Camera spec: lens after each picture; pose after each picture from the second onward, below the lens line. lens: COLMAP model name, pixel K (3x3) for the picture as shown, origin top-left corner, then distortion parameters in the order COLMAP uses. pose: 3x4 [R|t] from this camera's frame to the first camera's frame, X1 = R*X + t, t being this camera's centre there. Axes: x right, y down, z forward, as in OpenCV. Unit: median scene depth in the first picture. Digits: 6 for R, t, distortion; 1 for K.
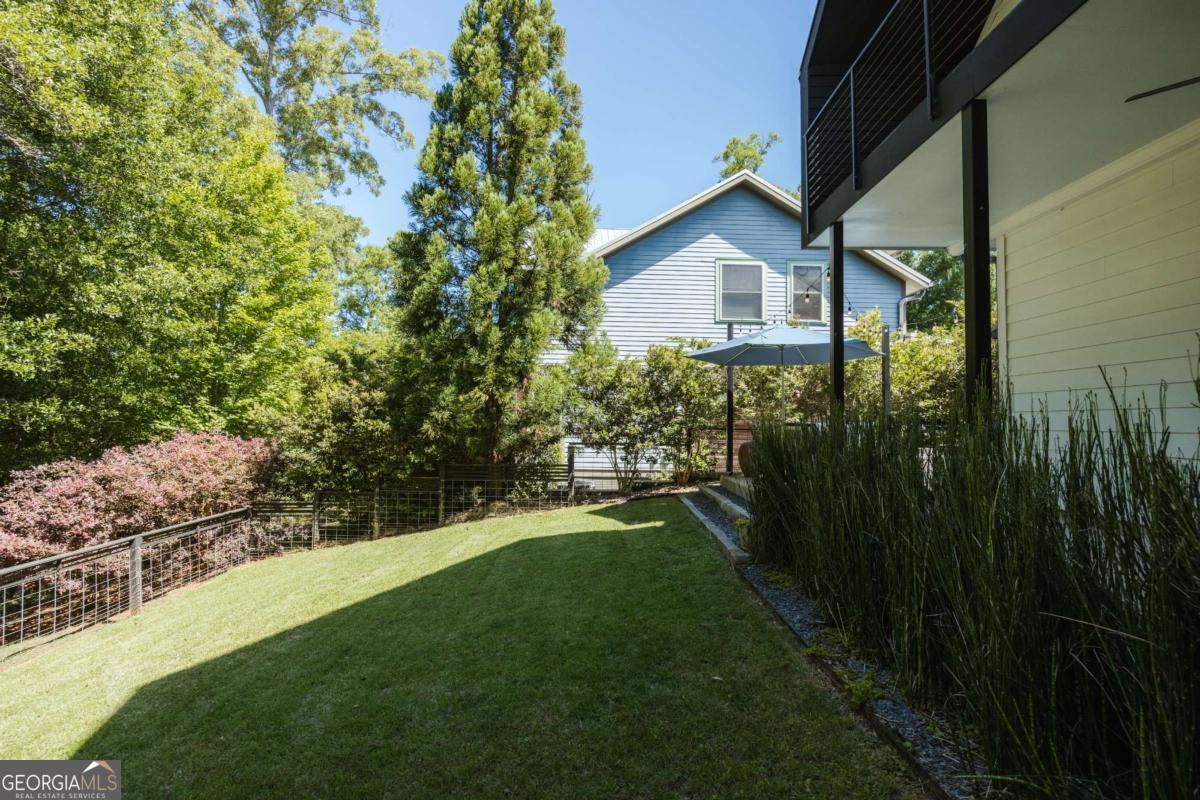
lens RADIAL K [[581.8, 0, 600.0], [0, 581.8, 400.0], [0, 0, 1]] dist [-0.015218, 0.000198]
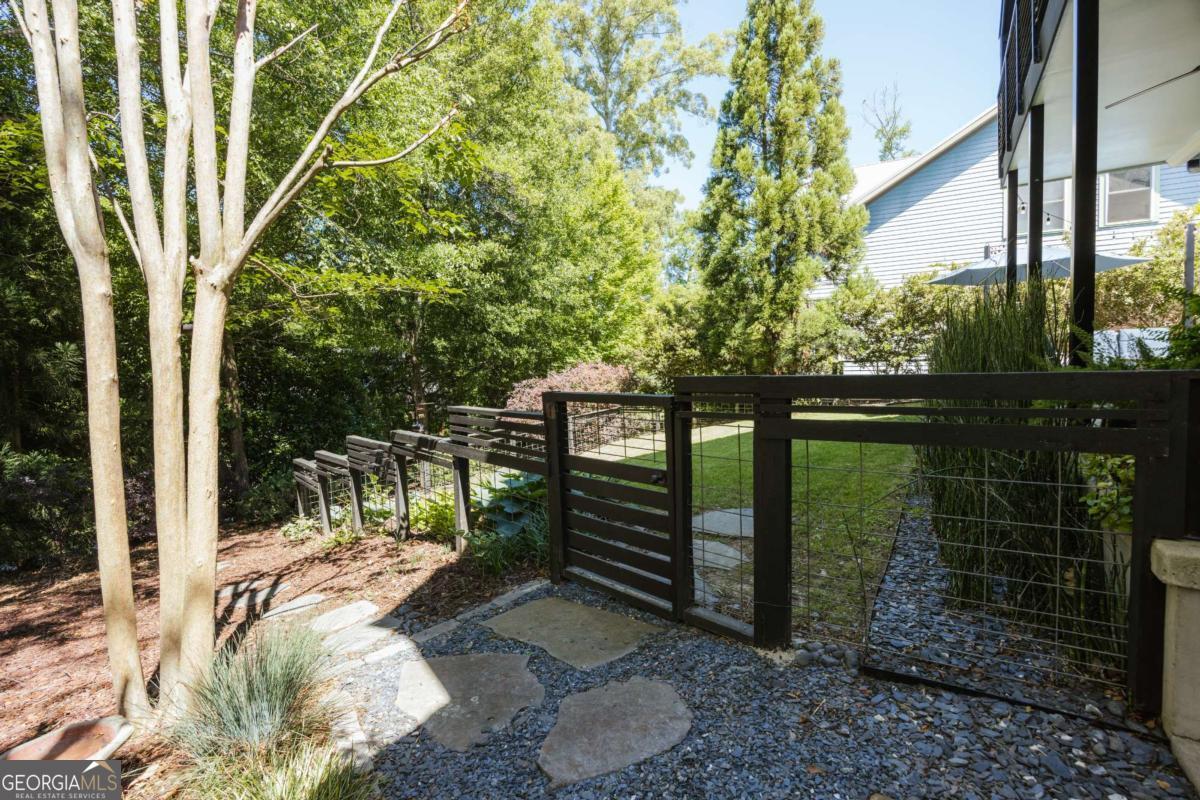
lens RADIAL K [[576.4, 0, 600.0], [0, 576.4, 400.0], [0, 0, 1]] dist [-0.019707, 0.000232]
pose [[0.851934, -0.006415, -0.523611, 0.174521], [0.063929, 0.993719, 0.091841, 0.012857], [0.519733, -0.111716, 0.846993, -0.357493]]
